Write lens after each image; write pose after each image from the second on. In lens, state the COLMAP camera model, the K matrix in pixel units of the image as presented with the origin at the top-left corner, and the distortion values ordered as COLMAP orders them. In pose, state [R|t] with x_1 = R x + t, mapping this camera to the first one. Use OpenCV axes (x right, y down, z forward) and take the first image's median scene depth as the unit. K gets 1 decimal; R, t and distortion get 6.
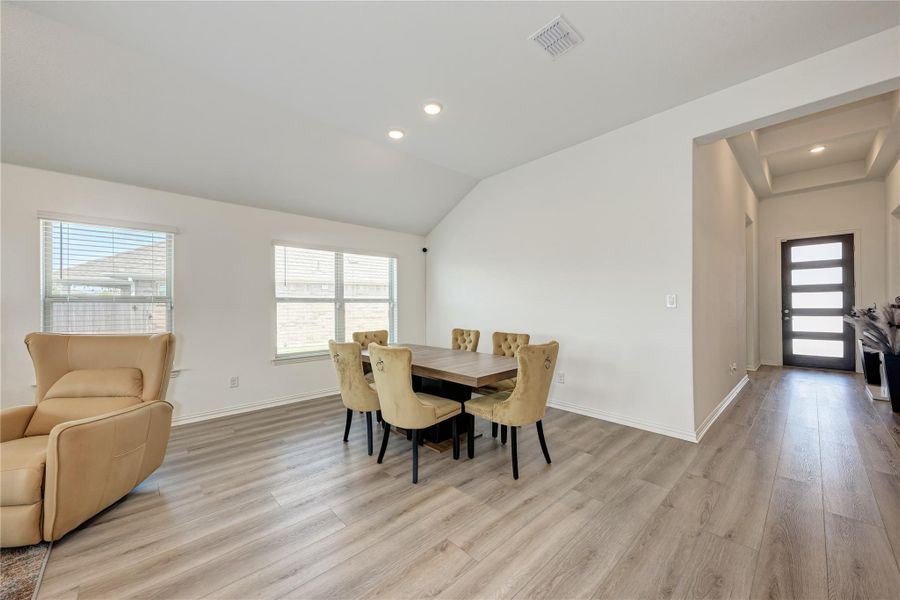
lens RADIAL K [[335.3, 0, 449.1], [0, 335.3, 305.9], [0, 0, 1]] dist [0.002791, 0.000268]
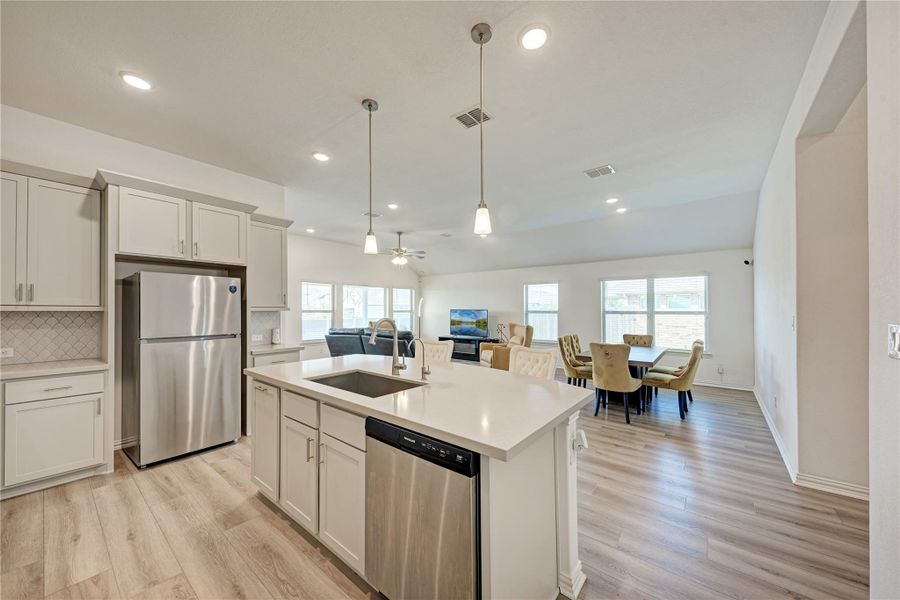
lens RADIAL K [[323.3, 0, 454.9], [0, 323.3, 309.3], [0, 0, 1]] dist [0.002612, 0.000154]
pose [[0.144772, 0.003803, -0.989458, 0.714751], [-0.004959, 0.999983, 0.003118, -0.024083], [0.989453, 0.004455, 0.144789, -0.003816]]
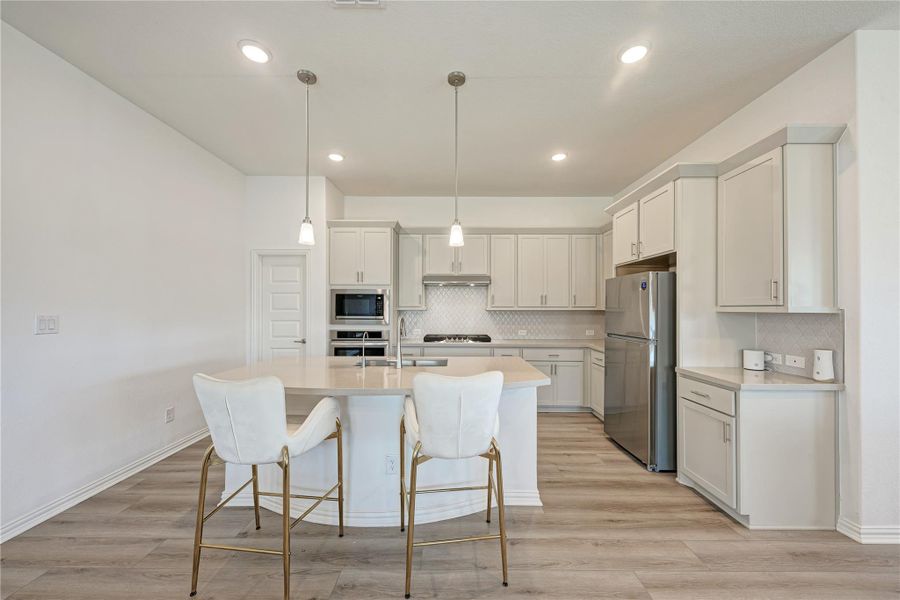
lens RADIAL K [[321.7, 0, 452.3], [0, 321.7, 307.0], [0, 0, 1]] dist [0.001899, 0.000217]
pose [[-0.728192, 0.005671, 0.685350, 0.014857], [0.002585, 0.999981, -0.005529, -0.022418], [-0.685369, -0.002255, -0.728193, 0.228177]]
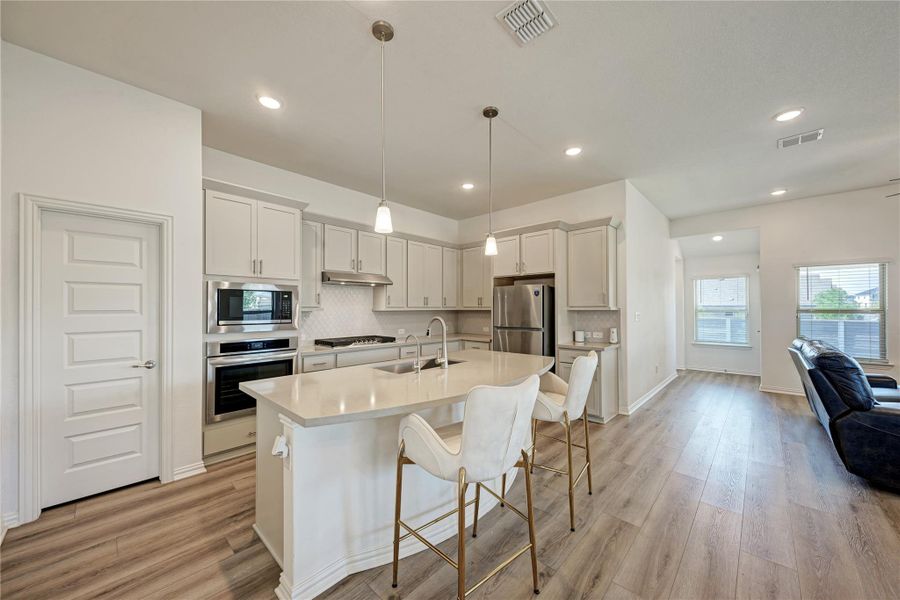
lens RADIAL K [[322.6, 0, 453.8], [0, 322.6, 303.5], [0, 0, 1]] dist [0.000831, -0.000072]
pose [[-0.998231, 0.007153, -0.059015, 0.348014], [0.007930, 0.999885, -0.012938, -0.024648], [0.058915, -0.013383, -0.998173, 0.388441]]
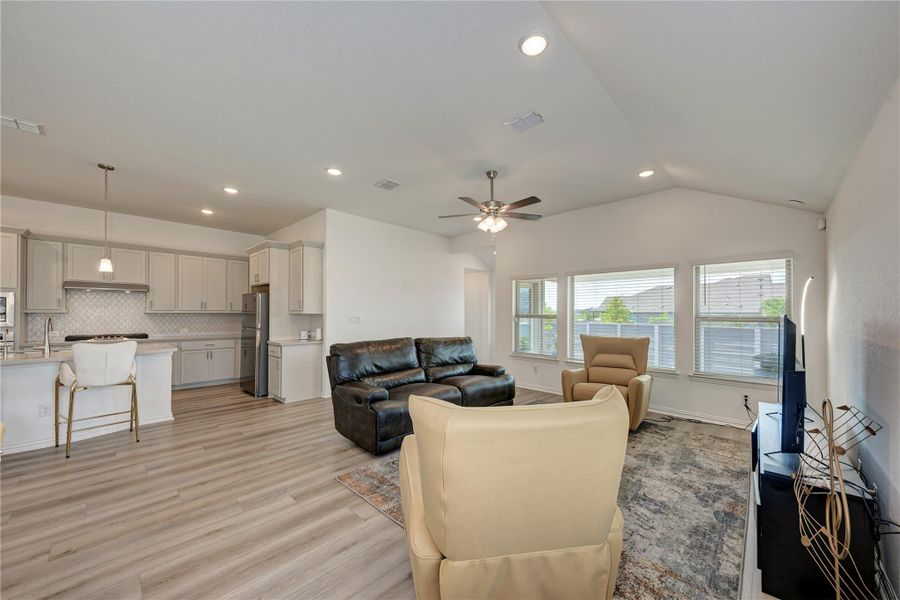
lens RADIAL K [[325.8, 0, 451.4], [0, 325.8, 309.8], [0, 0, 1]] dist [0.025342, -0.007660]
pose [[-0.998593, -0.000180, -0.053036, -0.345057], [0.000184, 0.999976, -0.006861, -0.021229], [0.053036, -0.006861, -0.998569, 0.607700]]
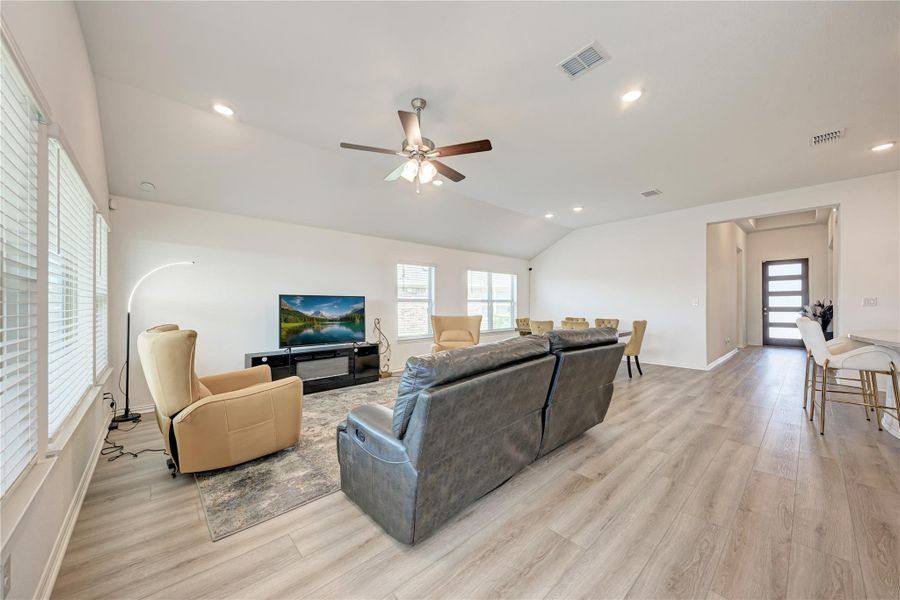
lens RADIAL K [[321.7, 0, 452.3], [0, 321.7, 307.0], [0, 0, 1]] dist [0.001899, 0.000217]
pose [[0.999862, 0.002638, -0.016422, -0.399495], [-0.002559, 0.999985, 0.004799, 0.004844], [0.016434, -0.004756, 0.999854, -0.500799]]
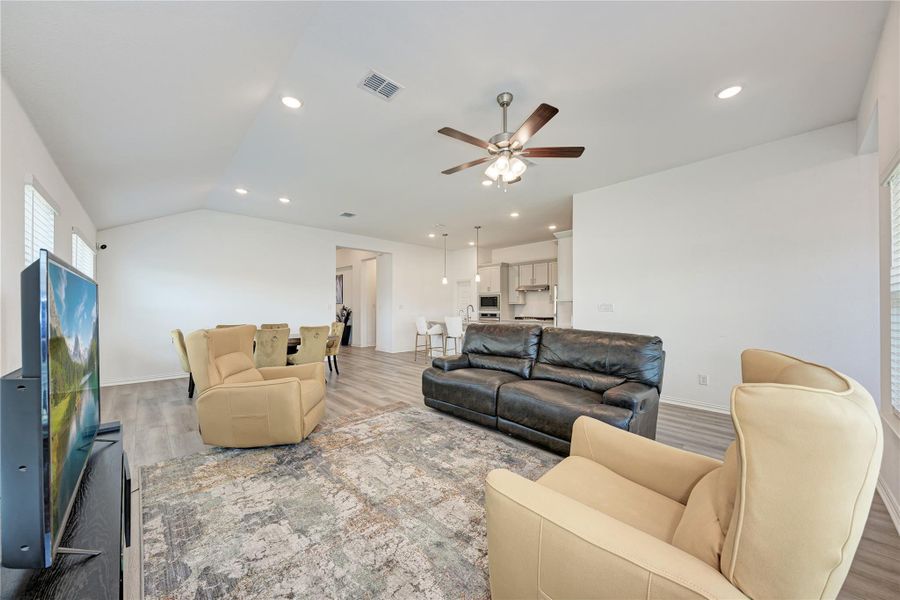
lens RADIAL K [[325.8, 0, 451.4], [0, 325.8, 309.8], [0, 0, 1]] dist [0.025342, -0.007660]
pose [[-0.003032, -0.002781, 0.999992, -0.916862], [0.001171, 0.999995, 0.002784, 0.002244], [-0.999995, 0.001179, -0.003029, 0.048141]]
